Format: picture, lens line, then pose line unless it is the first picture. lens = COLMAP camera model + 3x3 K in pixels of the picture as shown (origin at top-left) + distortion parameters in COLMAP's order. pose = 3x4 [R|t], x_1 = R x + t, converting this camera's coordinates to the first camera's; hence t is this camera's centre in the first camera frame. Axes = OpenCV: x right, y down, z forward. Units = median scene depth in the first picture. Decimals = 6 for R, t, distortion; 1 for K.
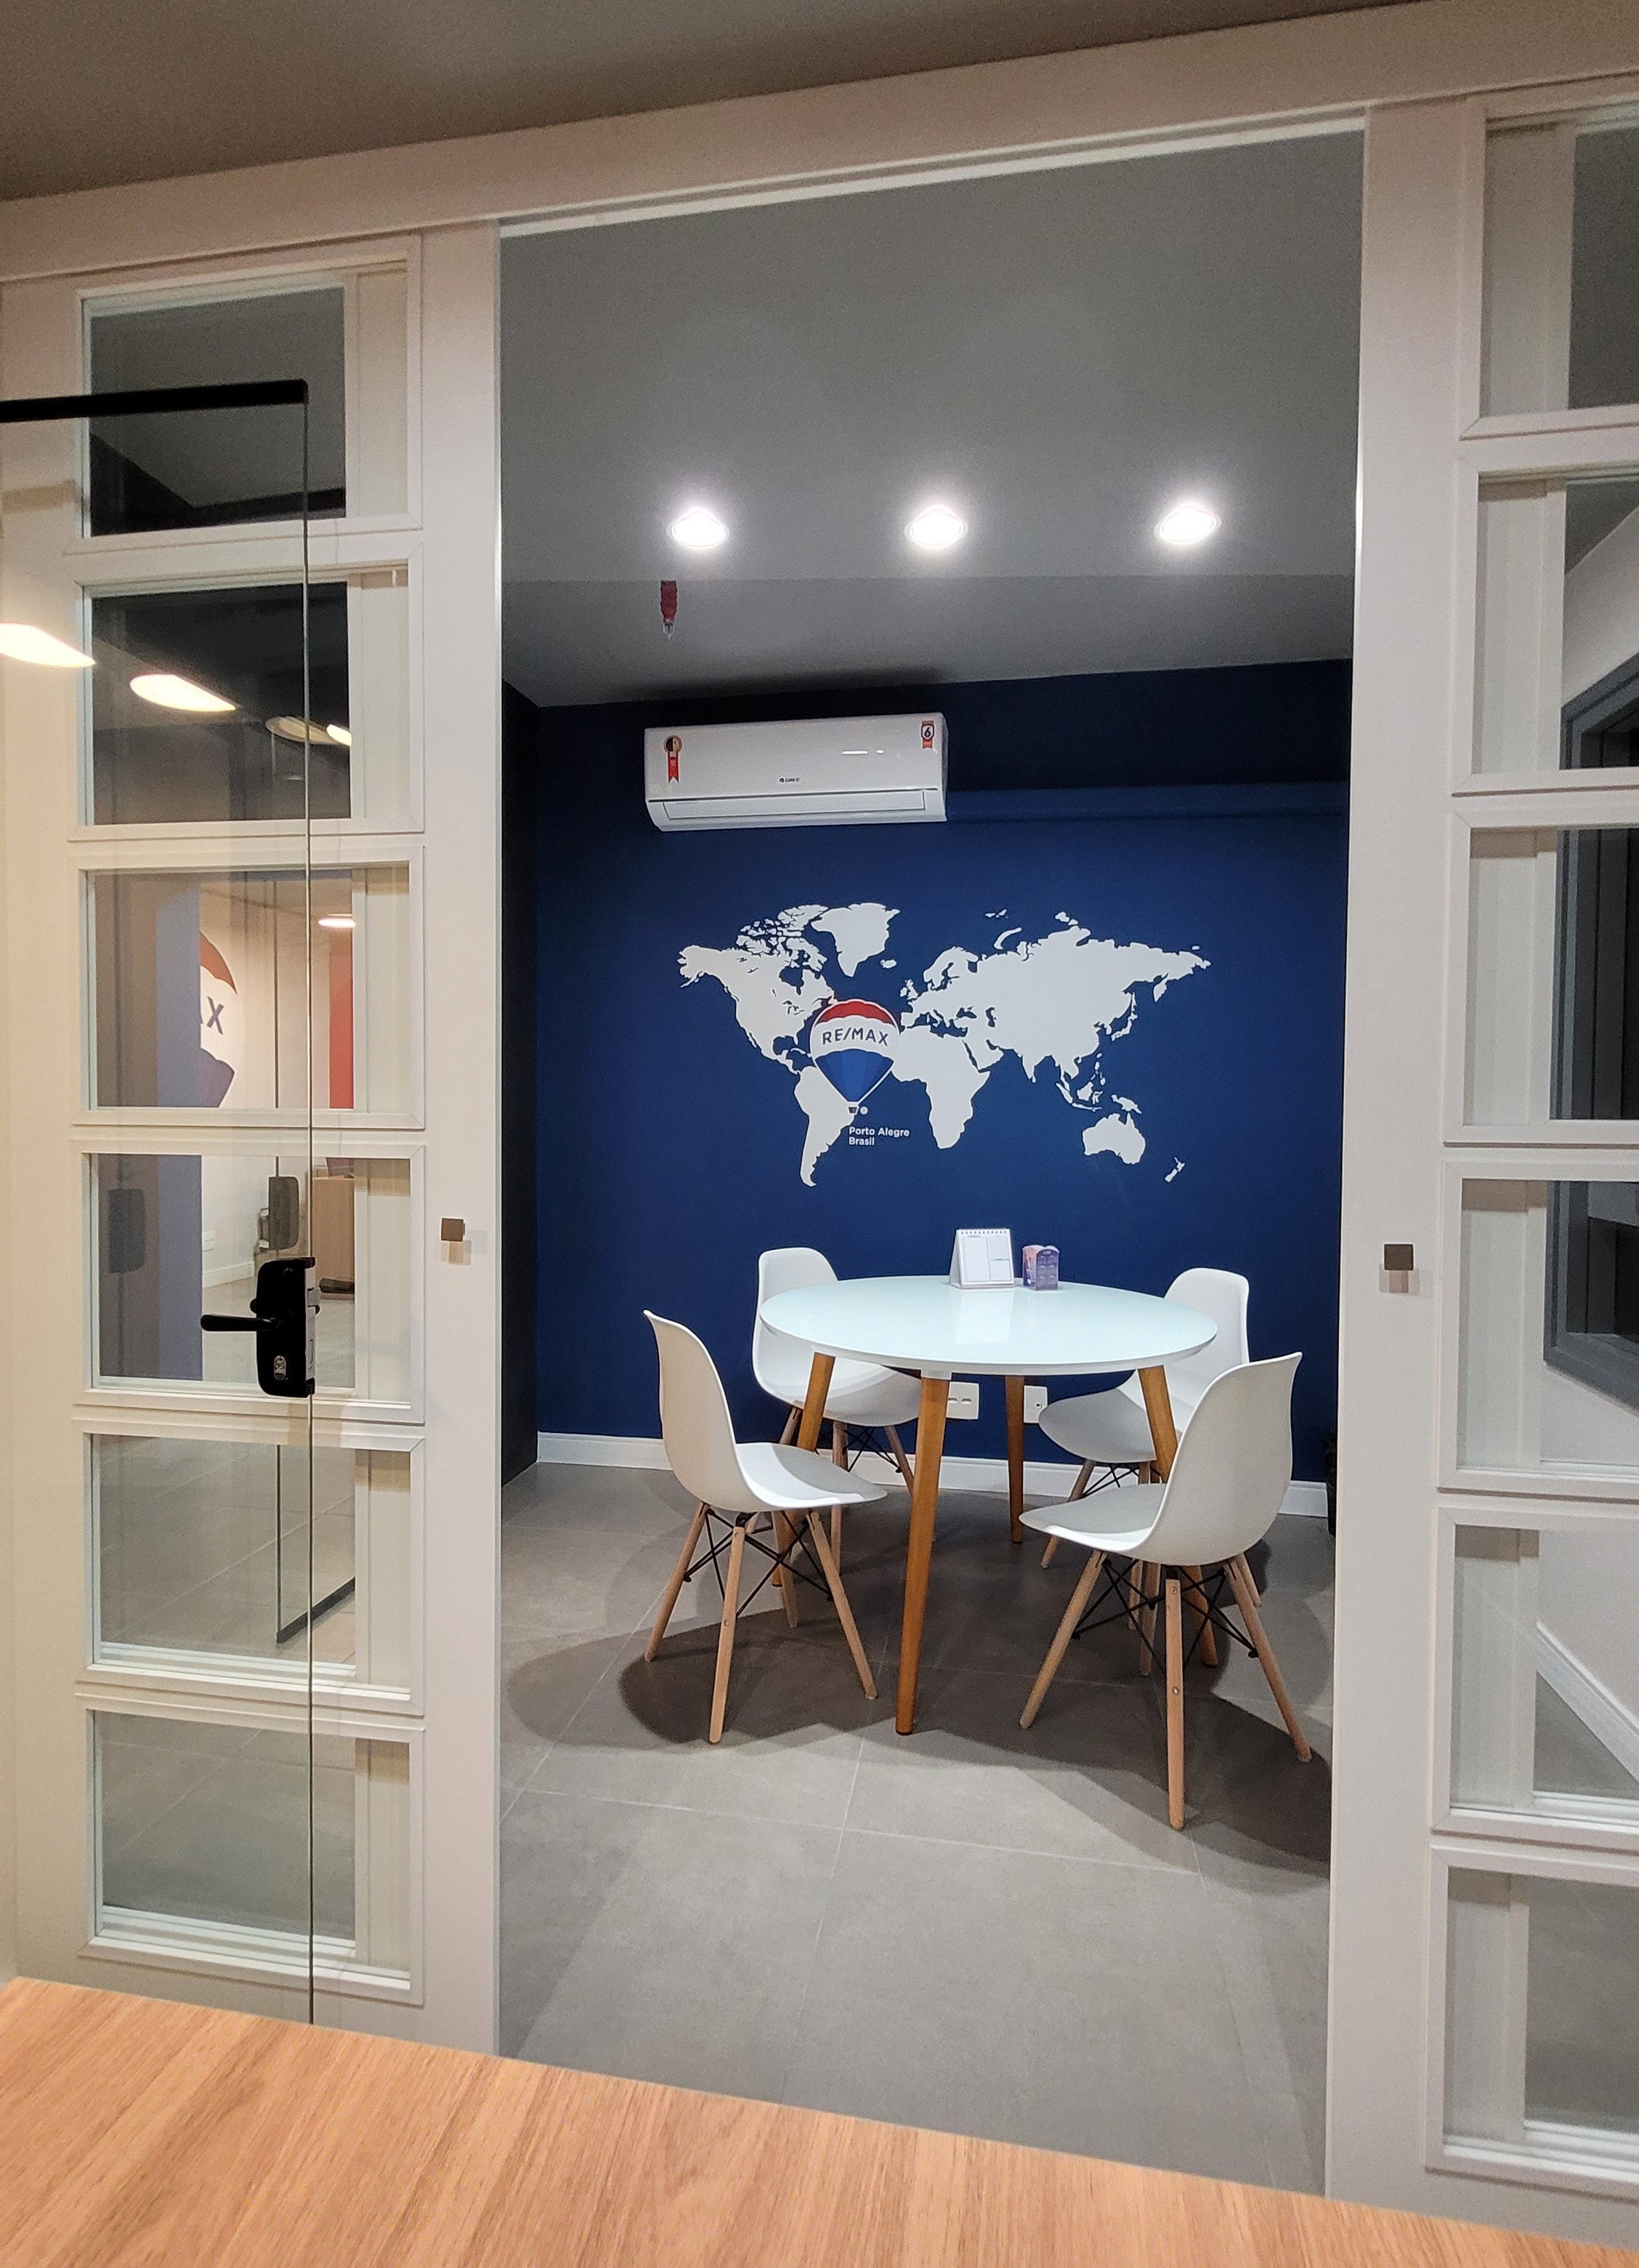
lens RADIAL K [[1136.8, 0, 790.8], [0, 1136.8, 1130.7], [0, 0, 1]] dist [-0.002513, 0.000920]
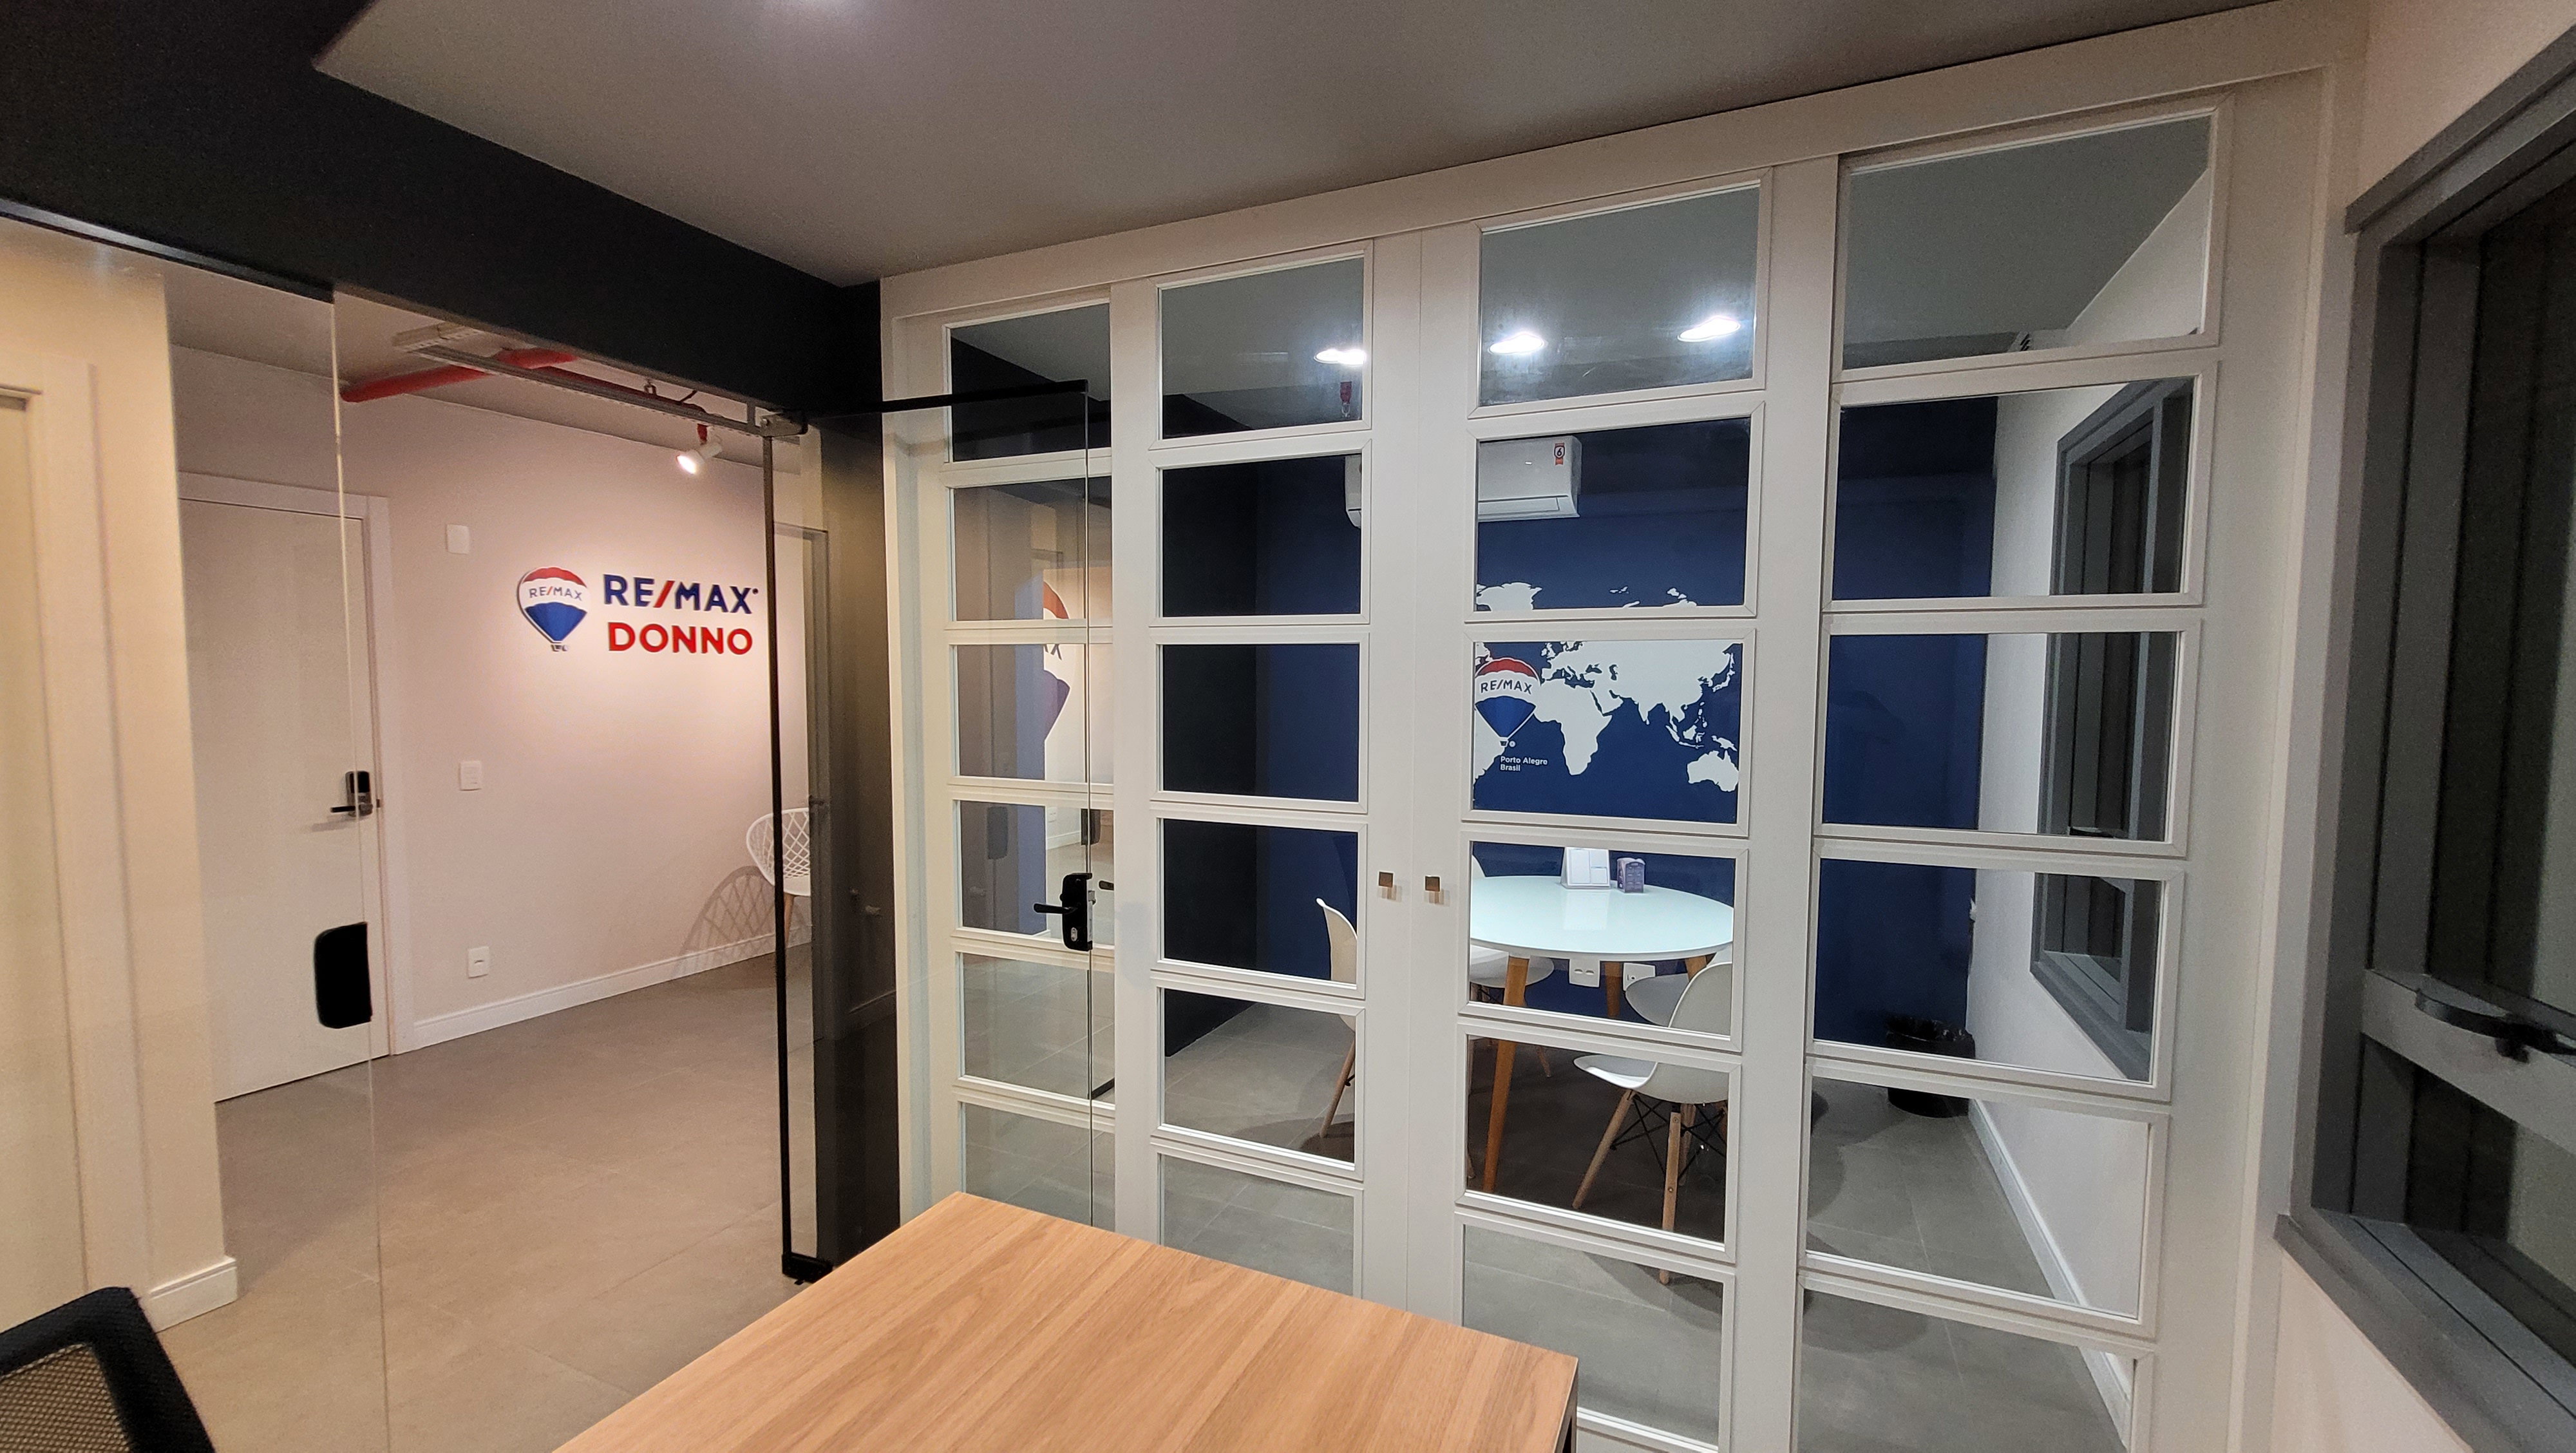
lens RADIAL K [[1008.9, 0, 1306.0], [0, 1008.9, 740.3], [0, 0, 1]] dist [0.010967, -0.004333]
pose [[0.973015, 0.010817, -0.230490, 0.104297], [-0.004236, 0.999570, 0.029029, -0.056076], [0.230705, -0.027269, 0.972642, -0.176867]]
